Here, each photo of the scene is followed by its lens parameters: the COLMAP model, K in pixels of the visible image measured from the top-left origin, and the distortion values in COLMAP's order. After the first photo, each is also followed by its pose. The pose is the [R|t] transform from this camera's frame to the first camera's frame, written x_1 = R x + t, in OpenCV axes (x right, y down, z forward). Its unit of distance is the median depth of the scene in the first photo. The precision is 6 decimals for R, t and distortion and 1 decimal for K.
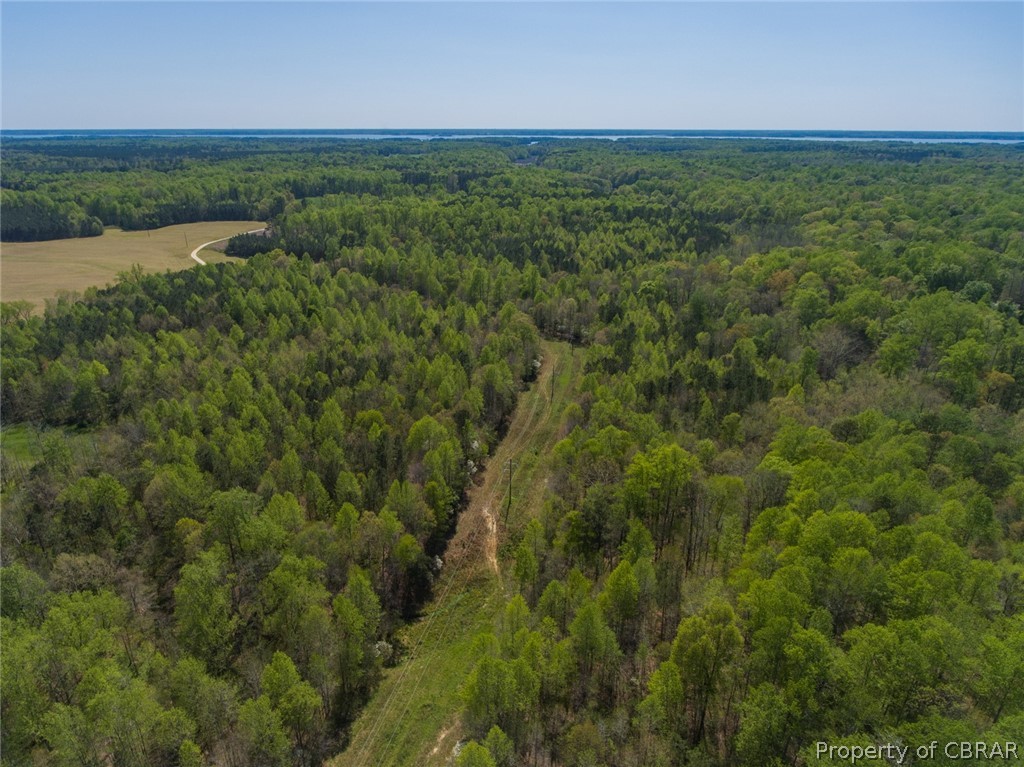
lens RADIAL K [[607.1, 0, 508.7], [0, 607.1, 386.4], [0, 0, 1]] dist [-0.003793, 0.000242]
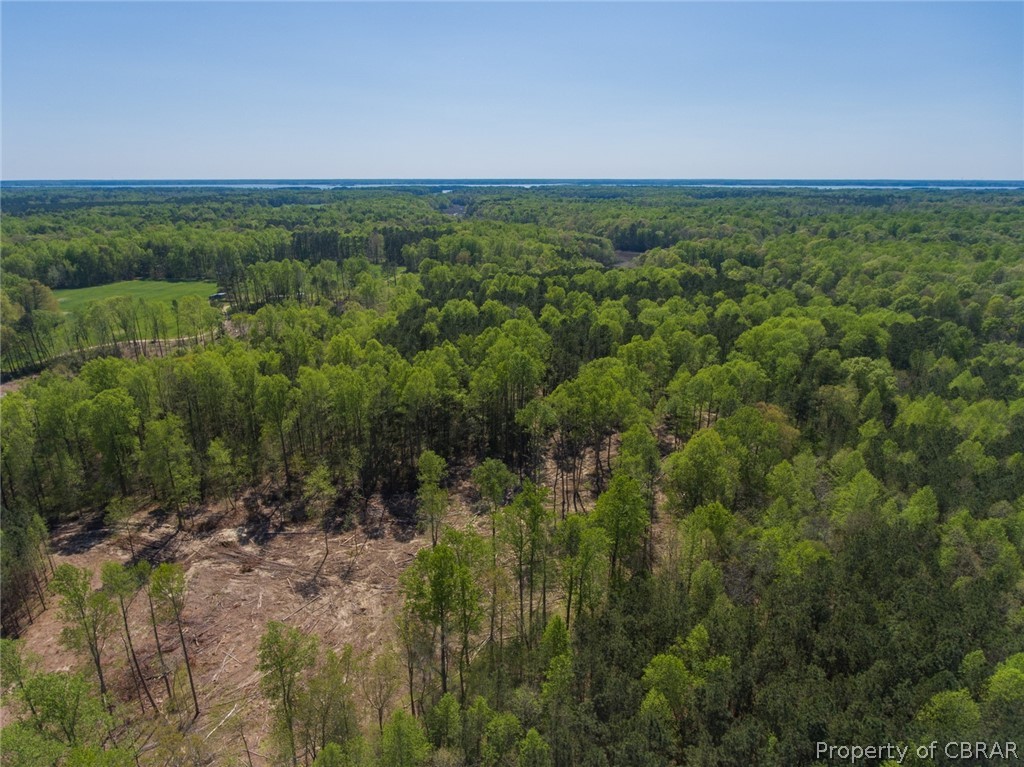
lens RADIAL K [[598.4, 0, 496.3], [0, 598.4, 381.5], [0, 0, 1]] dist [-0.002252, -0.000430]
pose [[0.990372, -0.047249, 0.130120, -0.078997], [0.056979, 0.995769, -0.072097, -0.204975], [-0.126163, 0.078817, 0.988873, 0.537661]]
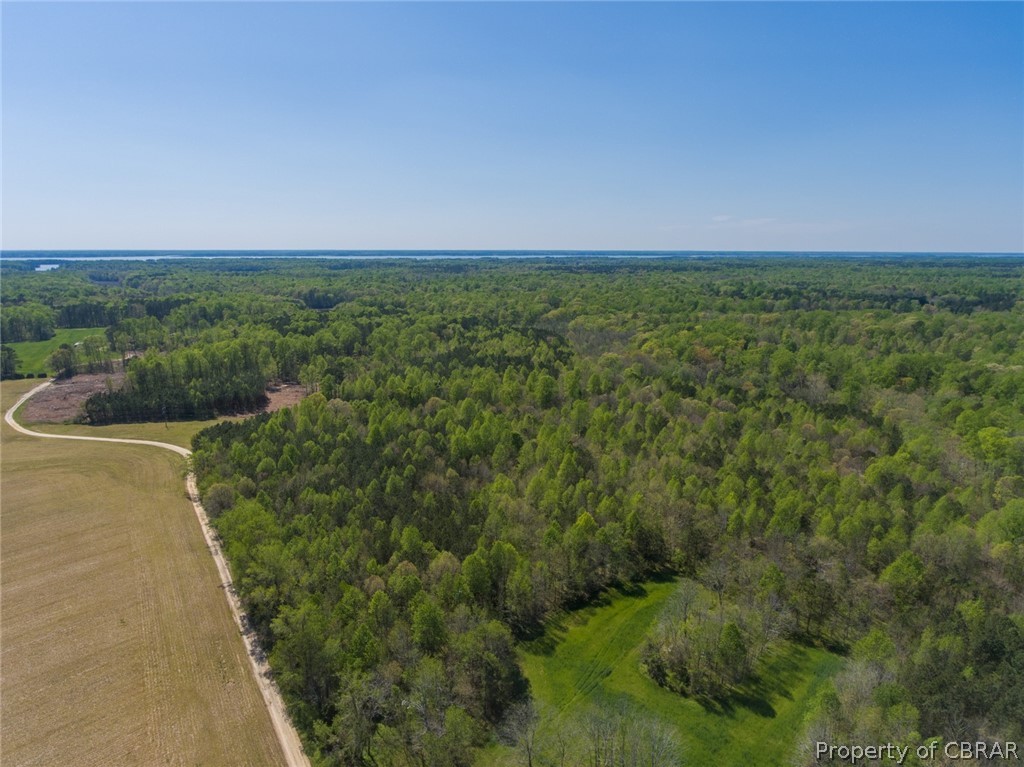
lens RADIAL K [[612.5, 0, 498.6], [0, 612.5, 389.7], [0, 0, 1]] dist [-0.003716, -0.000981]
pose [[0.734418, -0.155353, 0.660678, -0.421425], [0.268085, 0.960693, -0.072108, -0.055931], [-0.623507, 0.230075, 0.747198, 0.114436]]
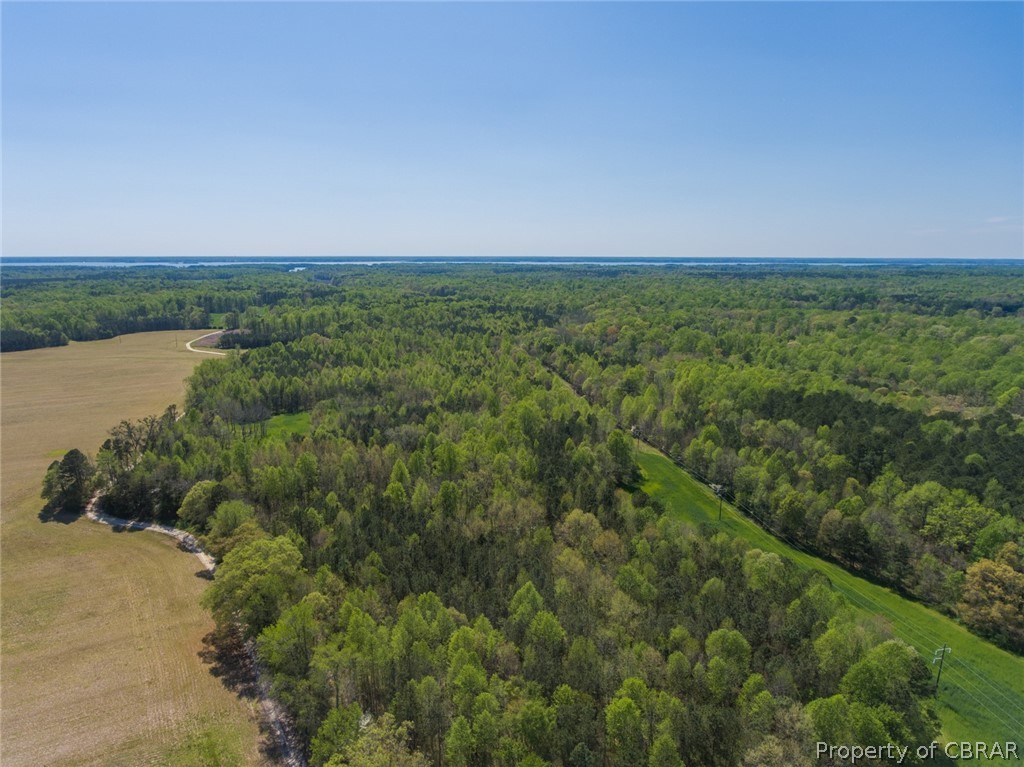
lens RADIAL K [[599.6, 0, 503.6], [0, 599.6, 383.2], [0, 0, 1]] dist [-0.002596, 0.000881]
pose [[0.916397, -0.085590, 0.391013, -0.302868], [0.158611, 0.974551, -0.158405, 0.113294], [-0.367504, 0.207181, 0.906651, -0.275405]]
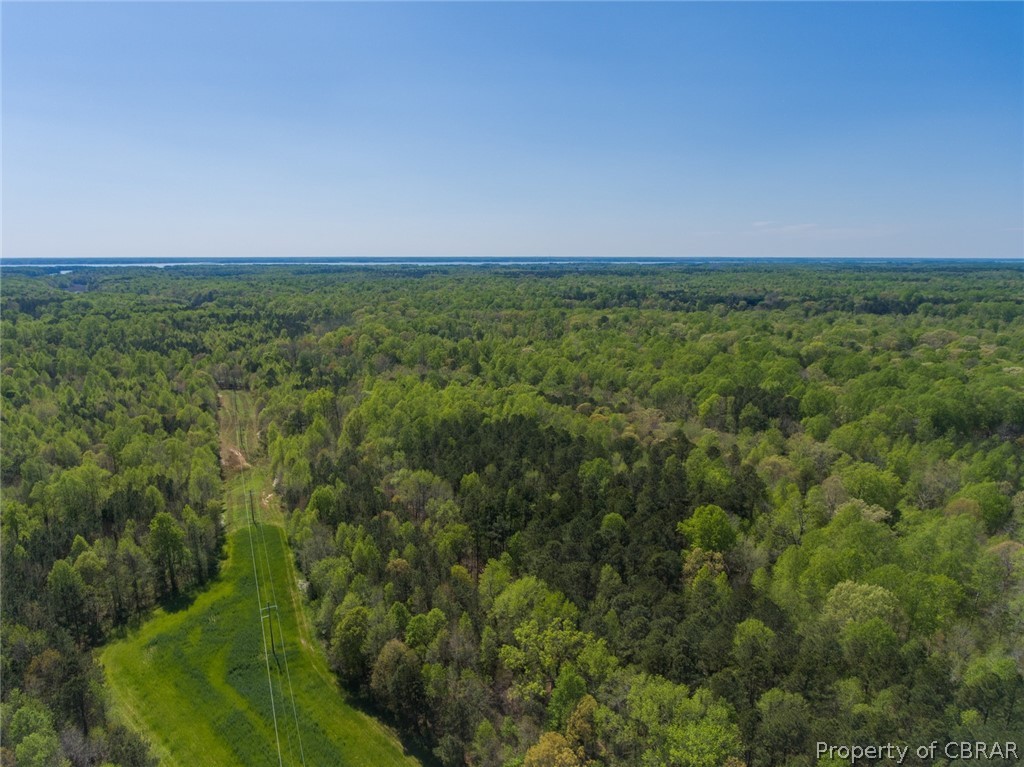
lens RADIAL K [[591.0, 0, 498.7], [0, 591.0, 396.4], [0, 0, 1]] dist [-0.003165, 0.001355]
pose [[0.776573, -0.150859, 0.611699, -0.123316], [0.251195, 0.964539, -0.081023, 0.101502], [-0.577784, 0.216576, 0.786931, -0.241328]]
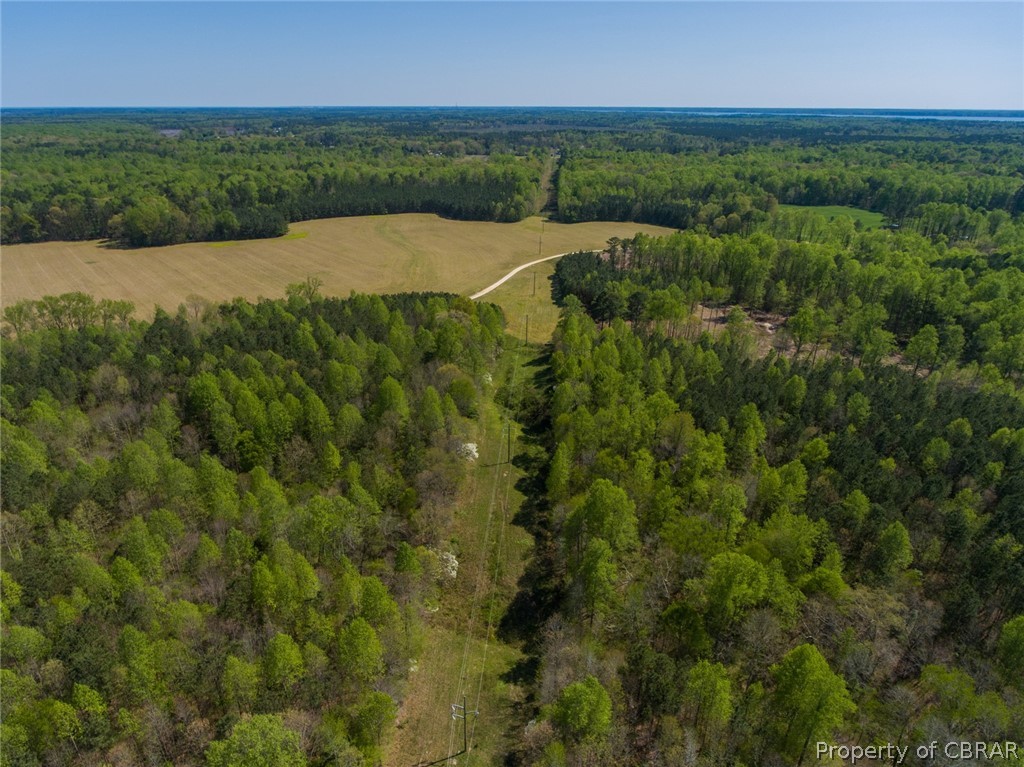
lens RADIAL K [[604.8, 0, 506.0], [0, 604.8, 387.2], [0, 0, 1]] dist [-0.001738, 0.000654]
pose [[0.561024, 0.353314, -0.748613, 0.087039], [-0.330272, 0.924781, 0.188947, -0.150856], [0.759060, 0.141242, 0.635514, 0.351994]]
